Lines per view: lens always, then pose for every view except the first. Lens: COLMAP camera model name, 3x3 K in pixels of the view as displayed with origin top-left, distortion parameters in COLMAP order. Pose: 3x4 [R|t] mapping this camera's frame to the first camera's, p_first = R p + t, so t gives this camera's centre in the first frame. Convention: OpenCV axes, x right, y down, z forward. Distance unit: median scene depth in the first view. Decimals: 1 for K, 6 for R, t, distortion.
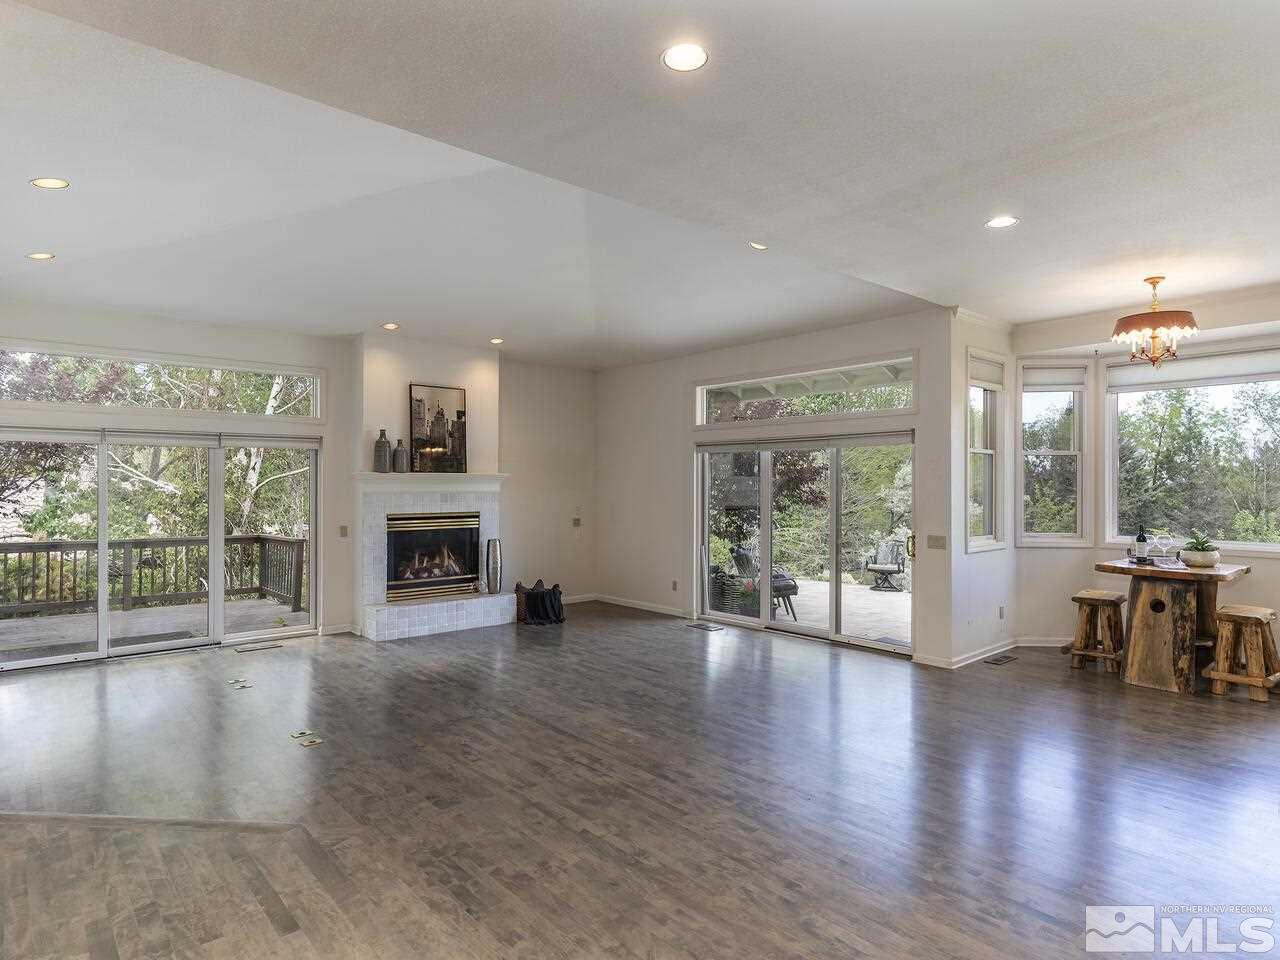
lens RADIAL K [[734.7, 0, 640.0], [0, 734.7, 482.4], [0, 0, 1]] dist [-0.008518, 0.004574]
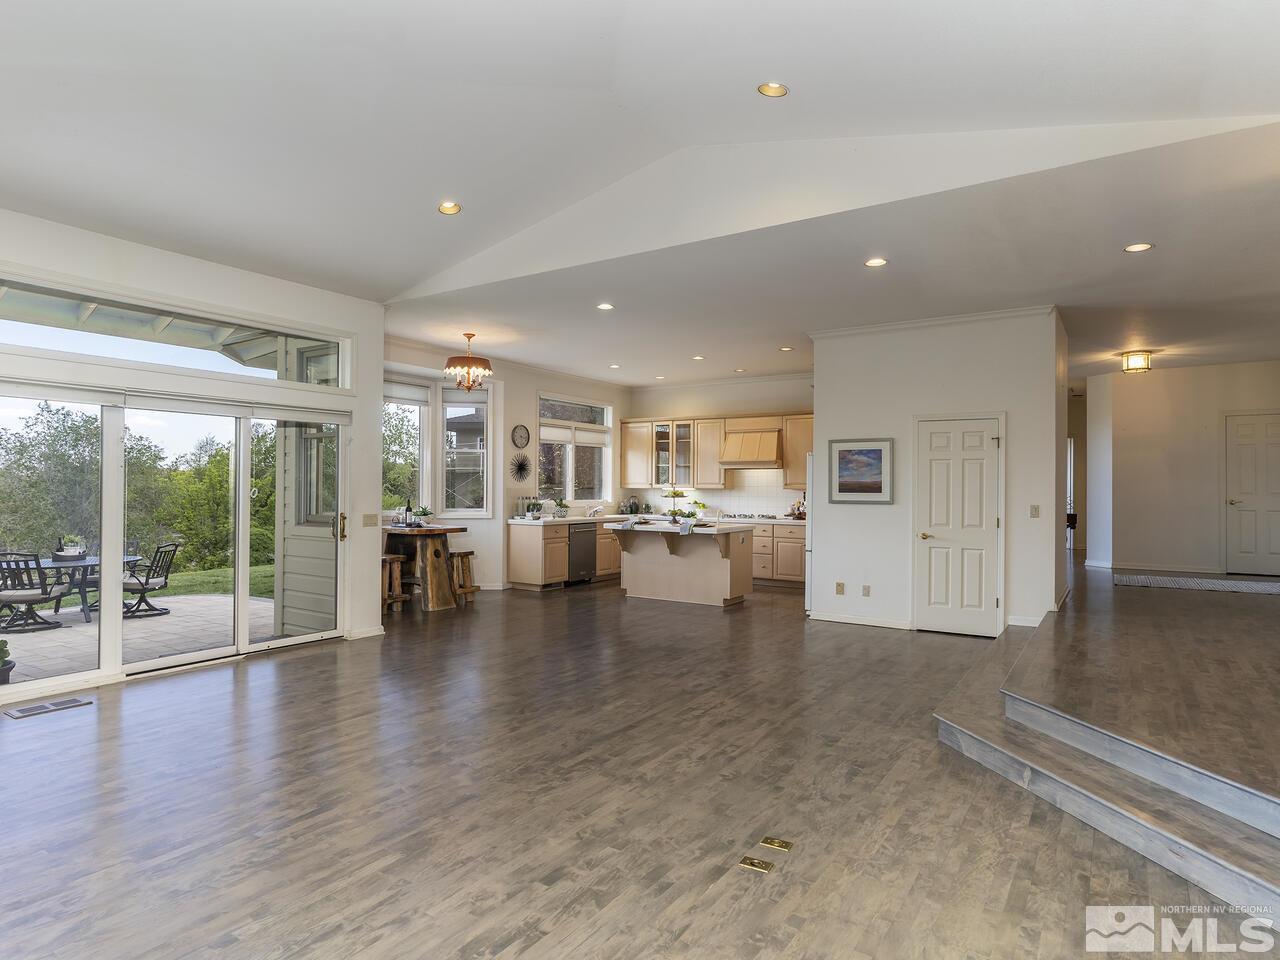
lens RADIAL K [[734.7, 0, 645.2], [0, 734.7, 478.9], [0, 0, 1]] dist [-0.008518, 0.004574]
pose [[-0.276827, 0.008232, 0.960885, -0.802849], [-0.010515, 0.999877, -0.011595, 0.032668], [-0.960862, -0.013314, -0.276706, 1.000428]]
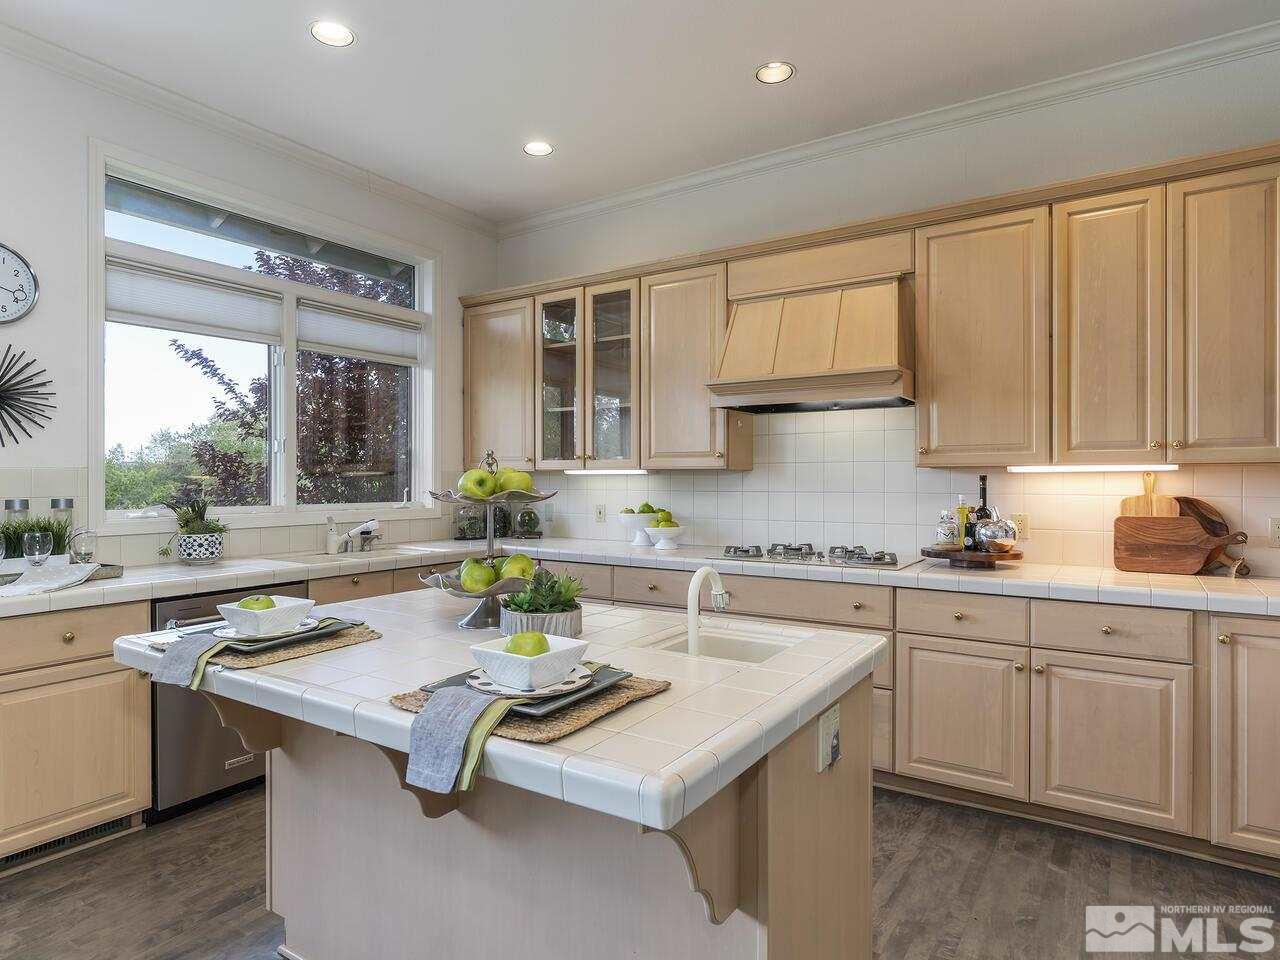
lens RADIAL K [[734.7, 0, 647.2], [0, 734.7, 481.1], [0, 0, 1]] dist [-0.008518, 0.004574]
pose [[-0.272141, -0.002870, 0.962253, 0.393284], [-0.002612, 0.999994, 0.002244, 0.043394], [-0.962254, -0.001902, -0.272147, 0.507420]]
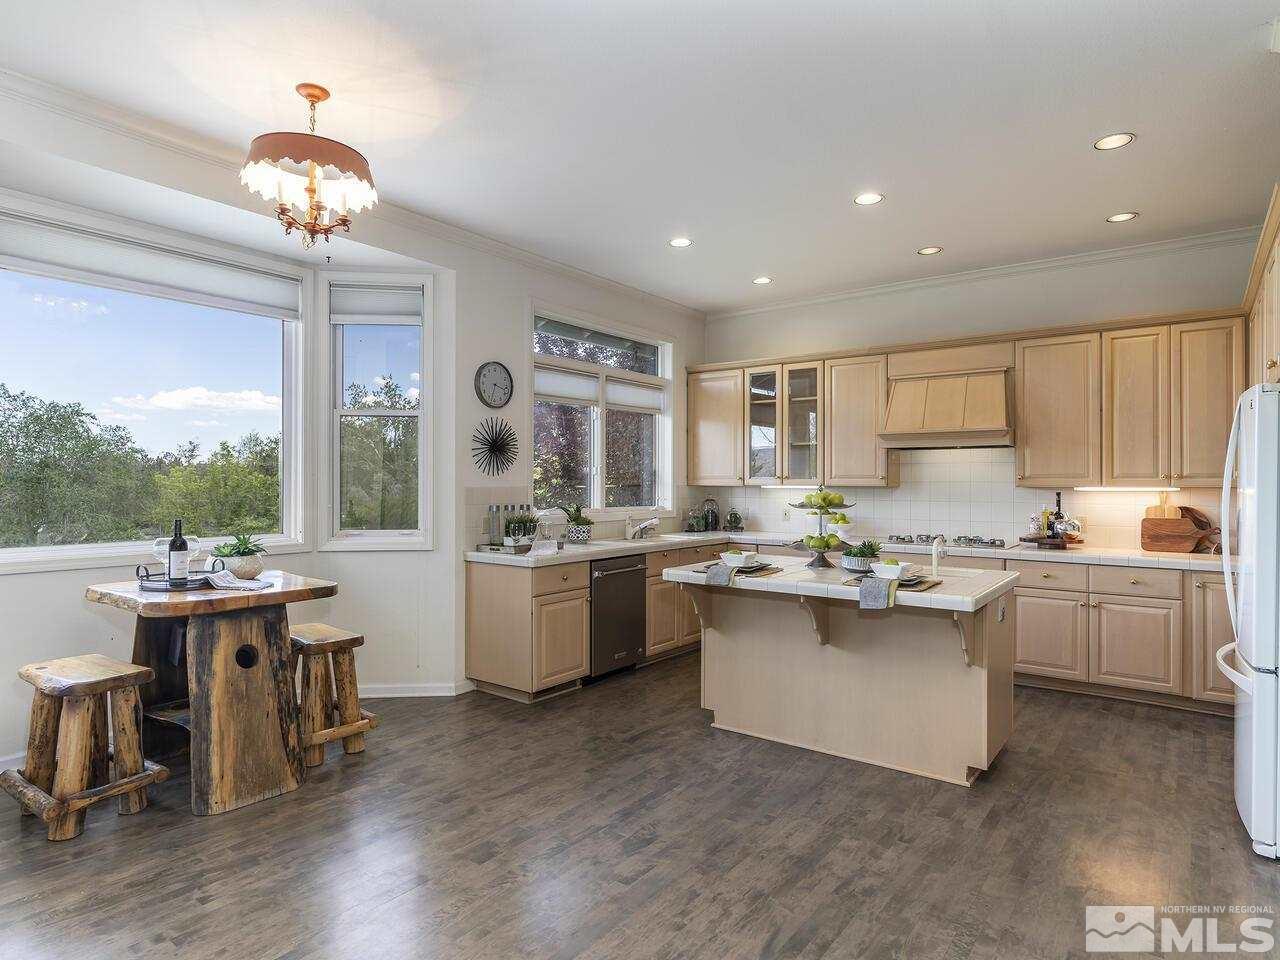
lens RADIAL K [[734.7, 0, 643.7], [0, 734.7, 477.6], [0, 0, 1]] dist [-0.008518, 0.004574]
pose [[-0.211707, 0.004320, 0.977324, 0.074930], [-0.005687, 0.999968, -0.005652, 0.028977], [-0.977317, -0.006755, -0.211676, 0.810987]]
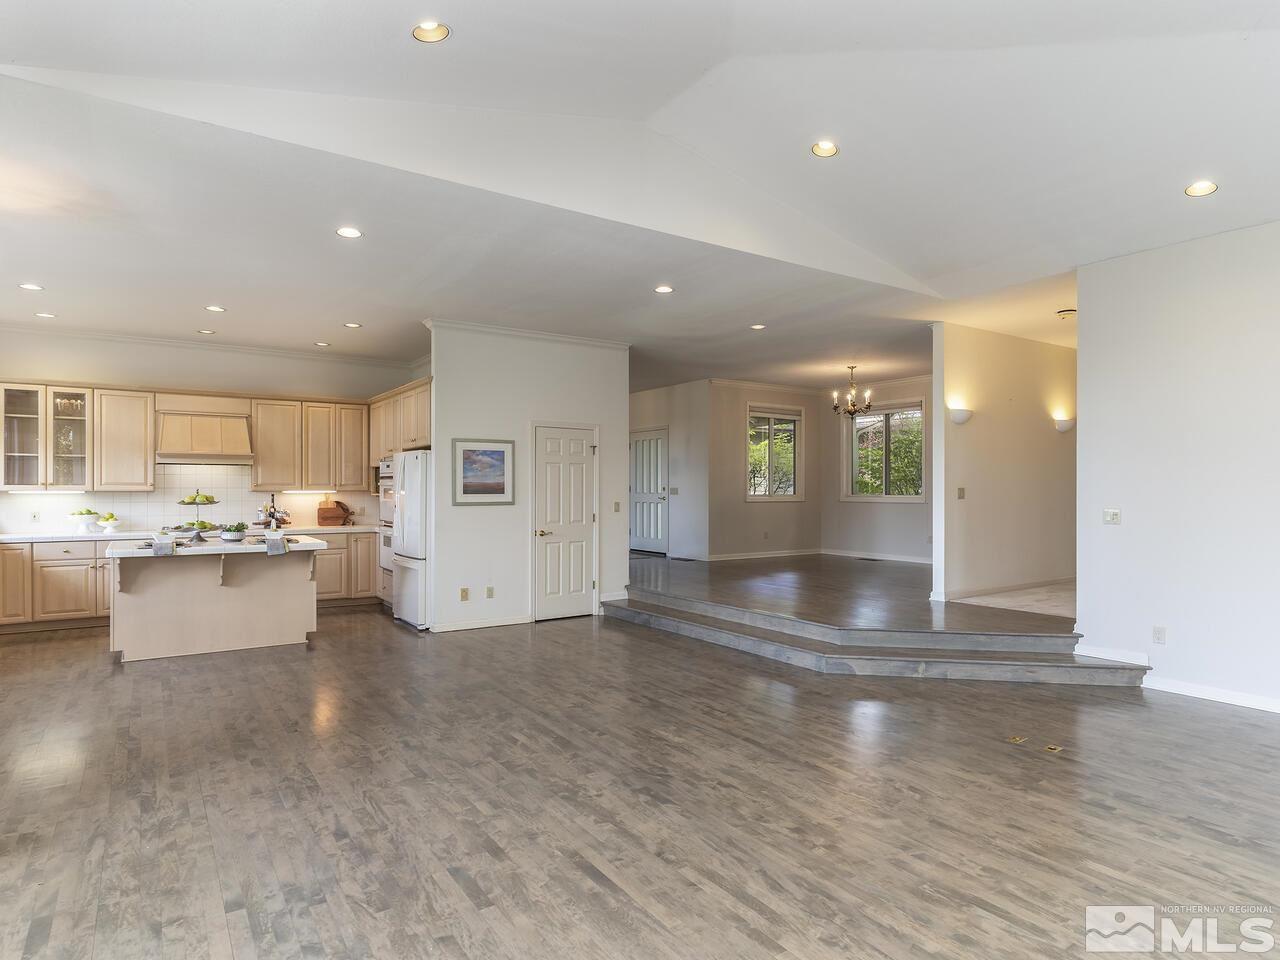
lens RADIAL K [[734.7, 0, 641.5], [0, 734.7, 491.5], [0, 0, 1]] dist [-0.008518, 0.004574]
pose [[-0.993063, -0.001282, 0.117575, -0.065903], [-0.001353, 0.999999, -0.000530, 0.033839], [-0.117574, -0.000685, -0.993064, 1.525401]]
